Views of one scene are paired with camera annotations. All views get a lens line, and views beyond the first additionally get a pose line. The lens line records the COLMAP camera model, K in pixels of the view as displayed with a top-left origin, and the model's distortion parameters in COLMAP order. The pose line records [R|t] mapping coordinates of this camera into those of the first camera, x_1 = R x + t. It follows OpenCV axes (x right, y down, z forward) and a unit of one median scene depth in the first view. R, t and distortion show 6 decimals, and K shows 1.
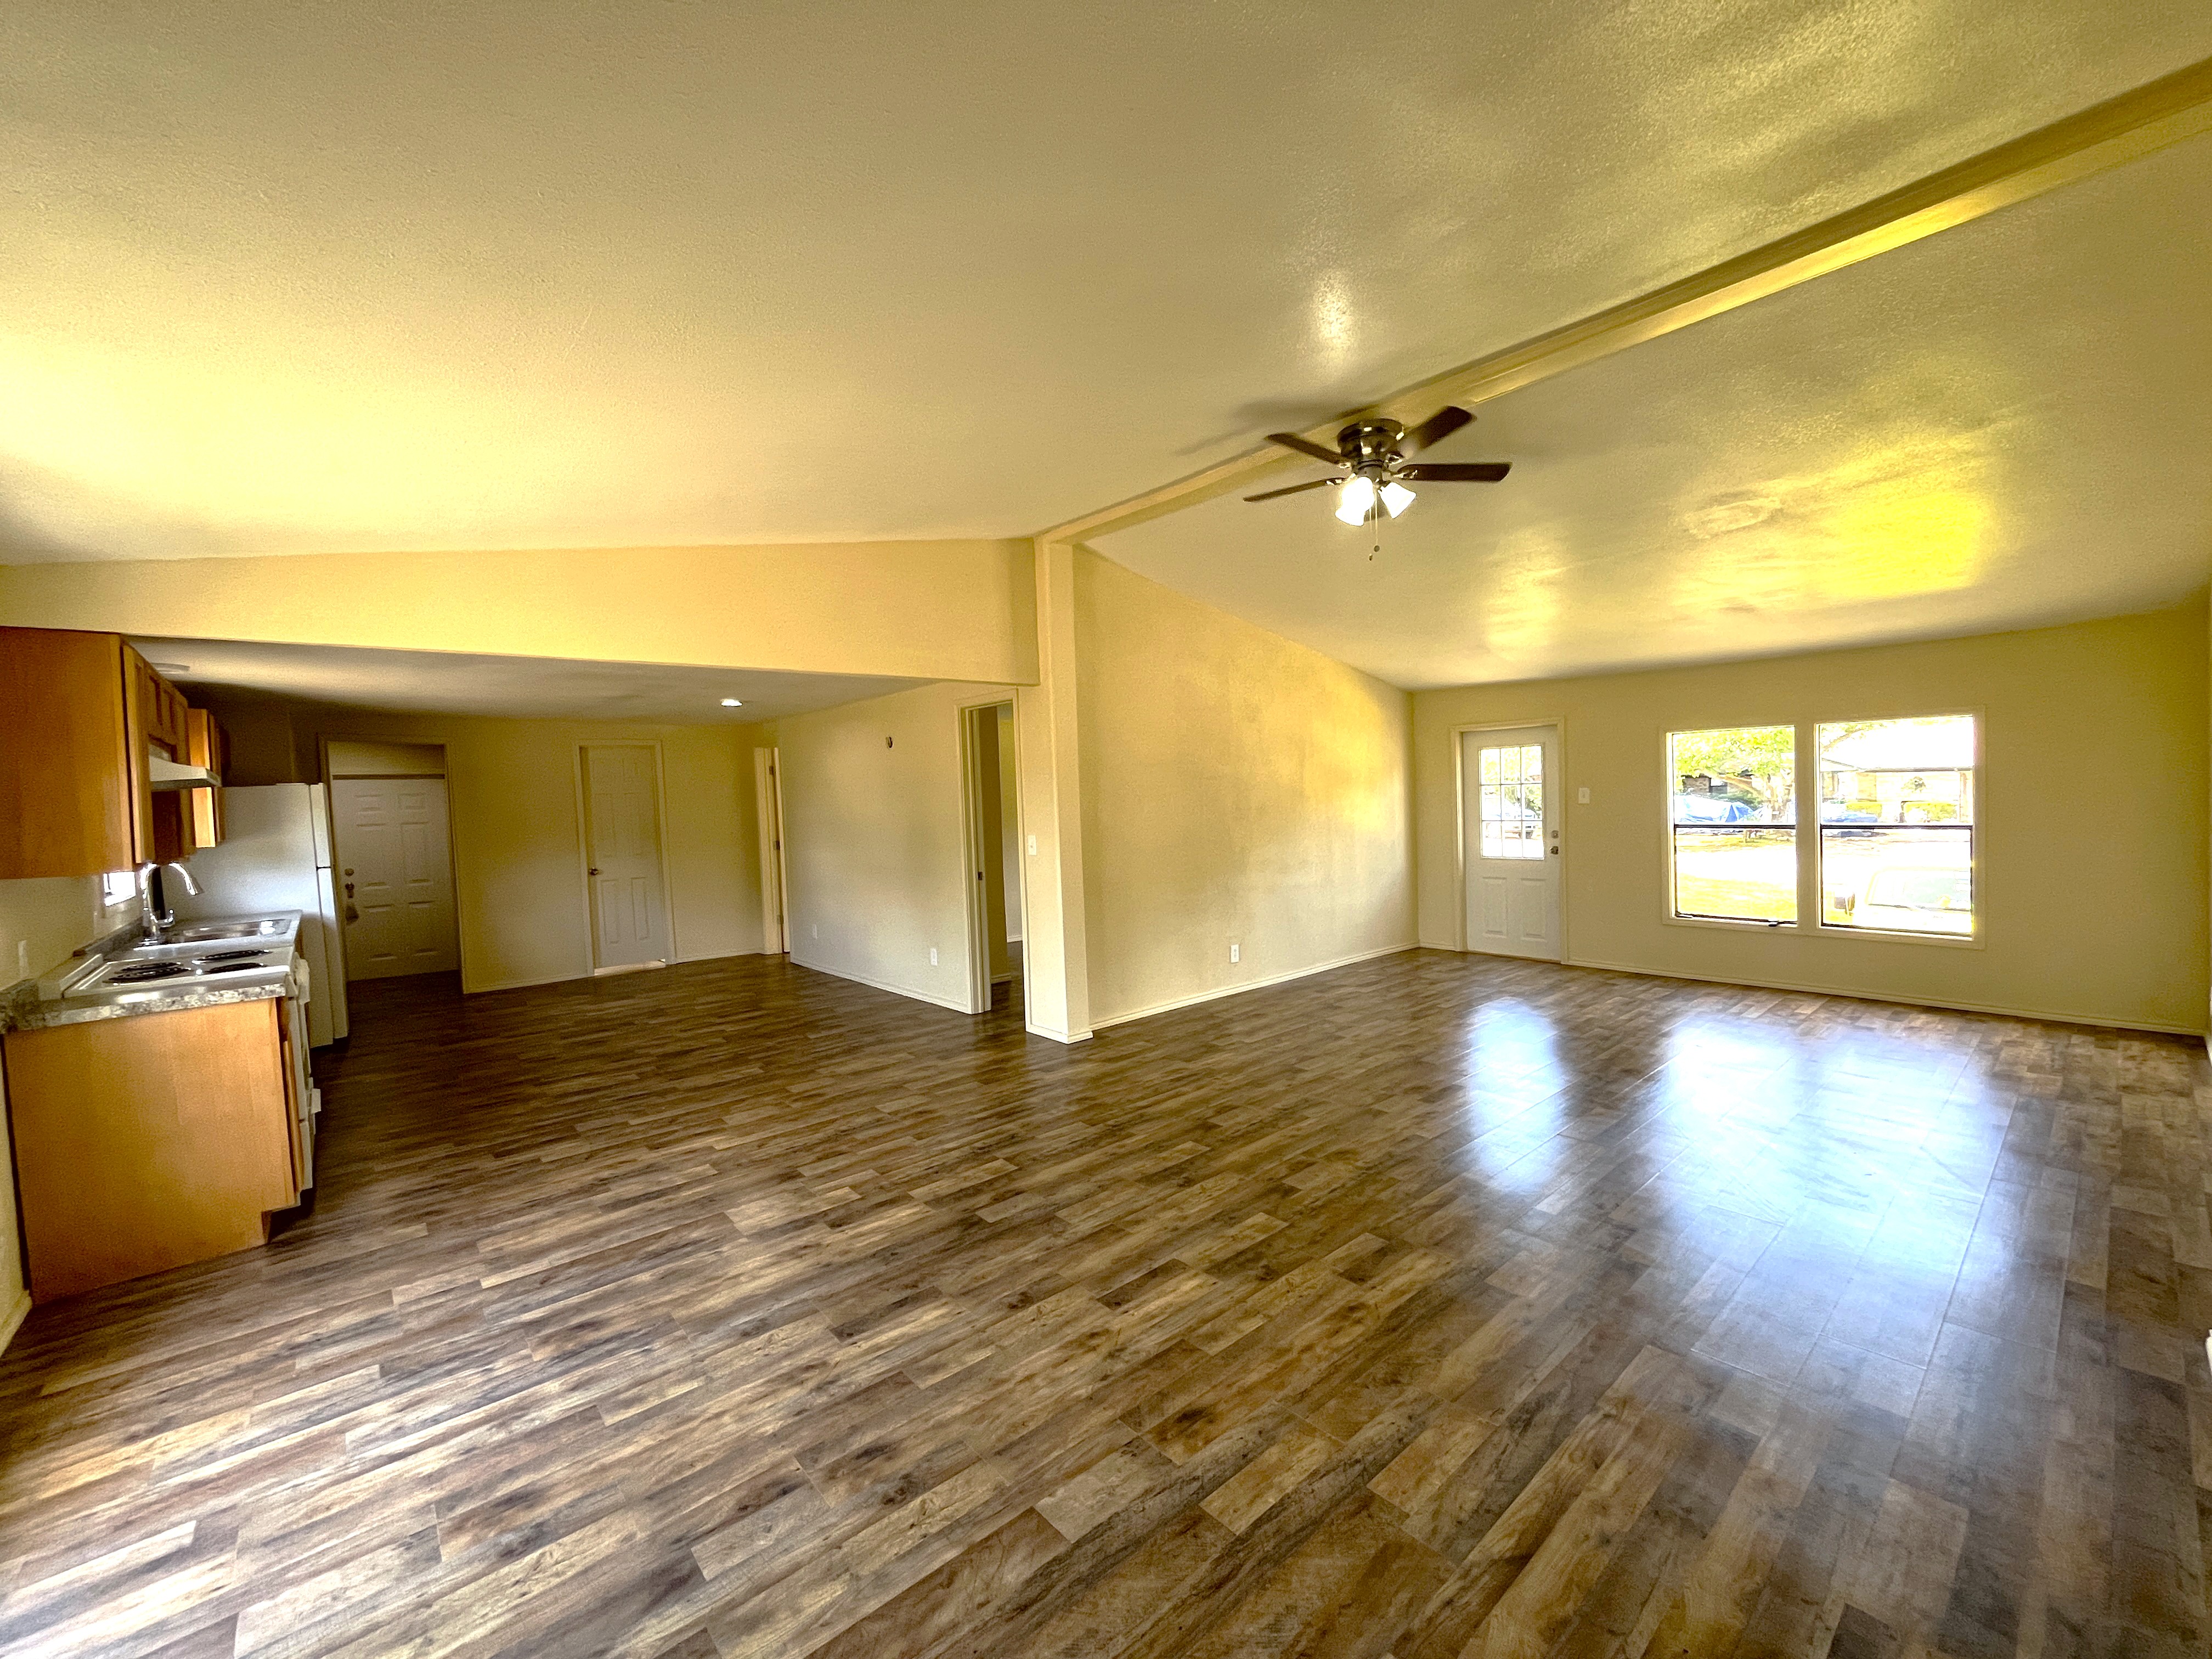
lens RADIAL K [[897.3, 0, 1103.3], [0, 897.3, 832.1], [0, 0, 1]] dist [-0.002376, -0.000129]
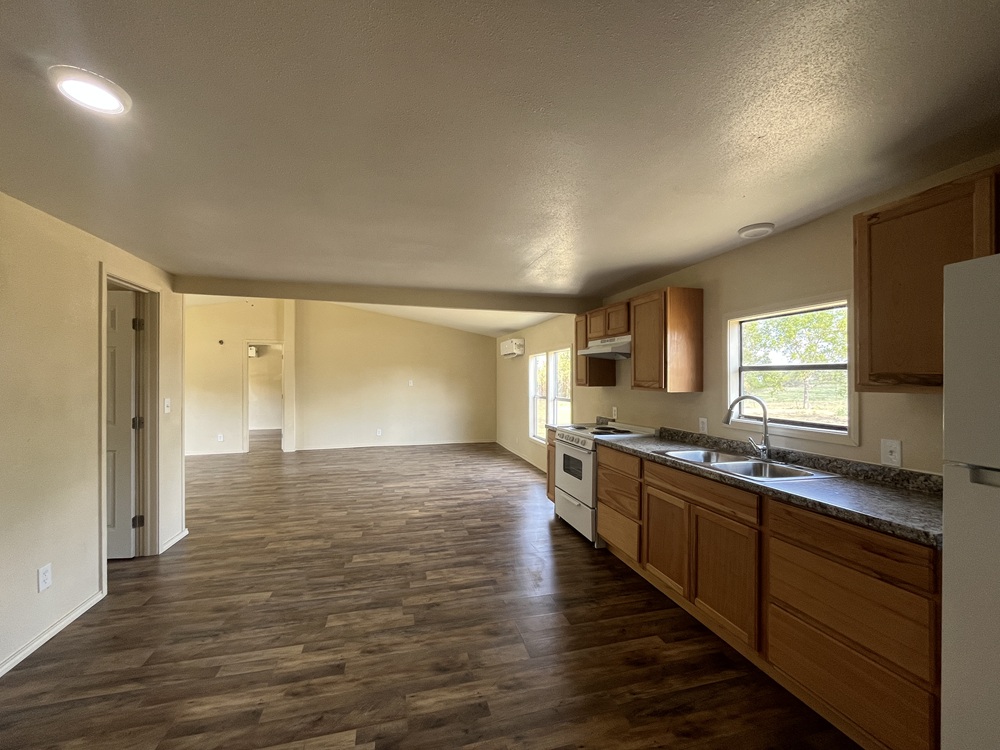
lens RADIAL K [[405.6, 0, 498.8], [0, 405.6, 376.2], [0, 0, 1]] dist [-0.002376, -0.000129]
pose [[-0.897069, 0.037297, 0.440315, -1.125778], [0.048852, 0.998694, 0.014932, -0.021216], [-0.439183, 0.034906, -0.897719, 1.876787]]
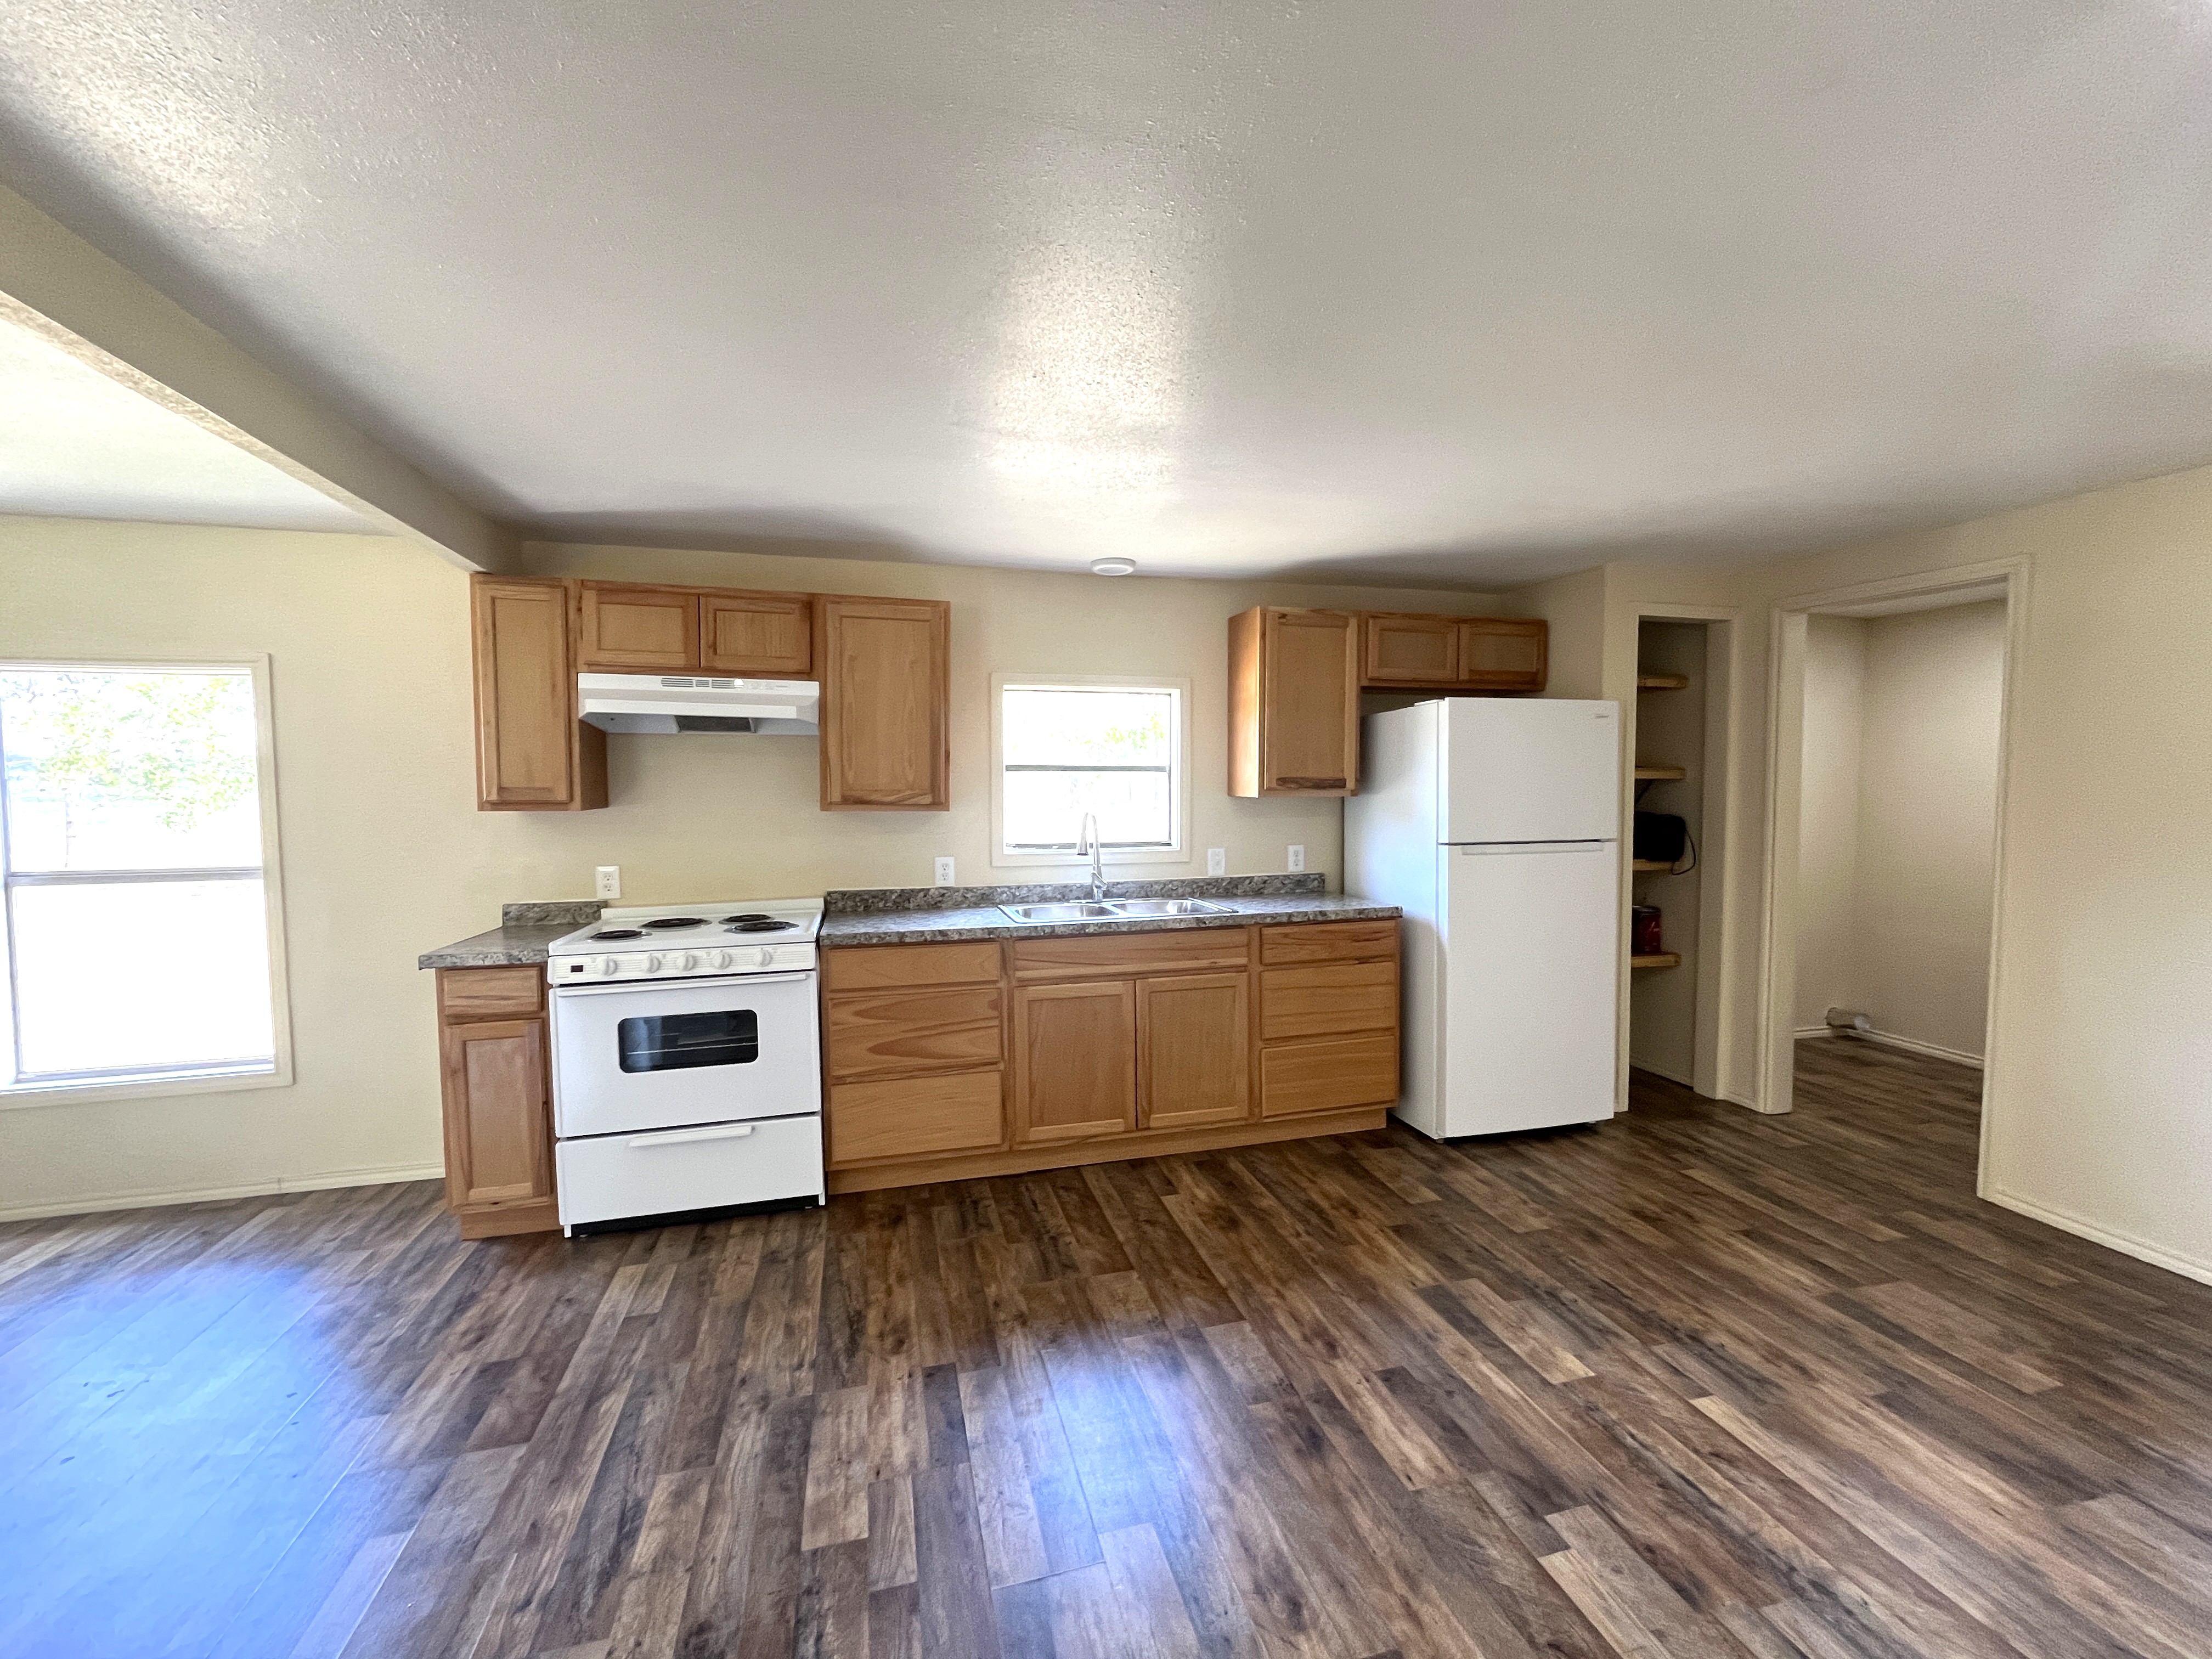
lens RADIAL K [[897.3, 0, 1103.3], [0, 897.3, 832.1], [0, 0, 1]] dist [-0.002376, -0.000129]
pose [[-0.440952, 0.086251, -0.893377, -0.368366], [-0.015972, 0.994460, 0.103893, -0.036270], [0.897388, 0.060081, -0.437132, 1.562051]]
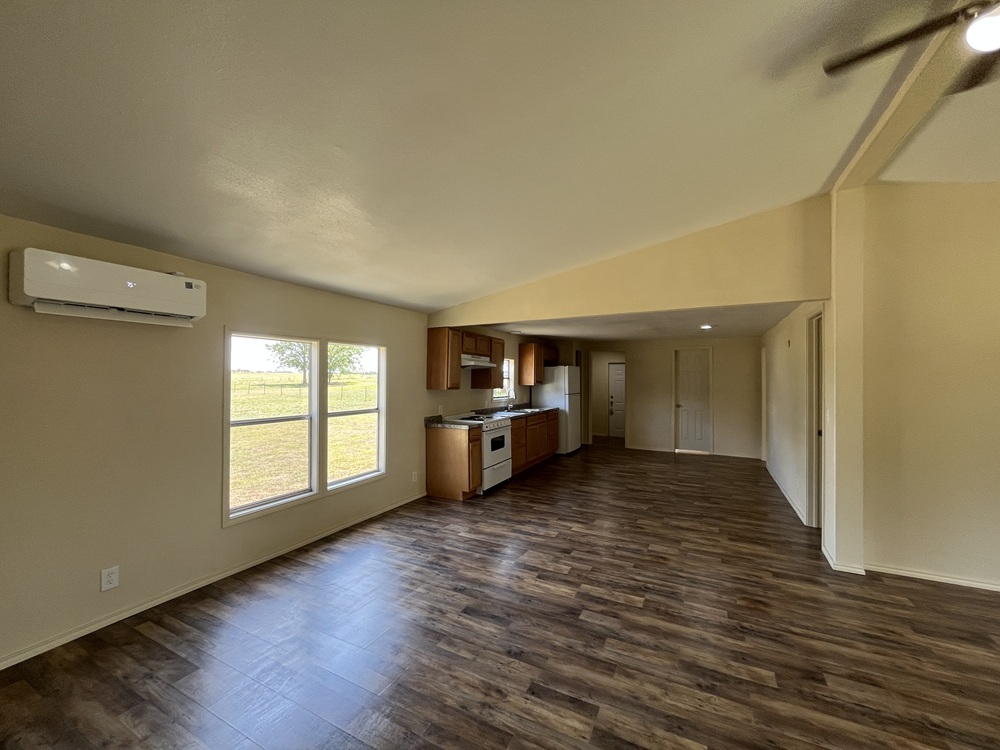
lens RADIAL K [[405.6, 0, 498.8], [0, 405.6, 376.2], [0, 0, 1]] dist [-0.002376, -0.000129]
pose [[0.368316, 0.031868, -0.929154, 0.436915], [-0.056868, 0.998313, 0.011698, -0.033917], [0.927960, 0.048530, 0.369507, 0.429245]]
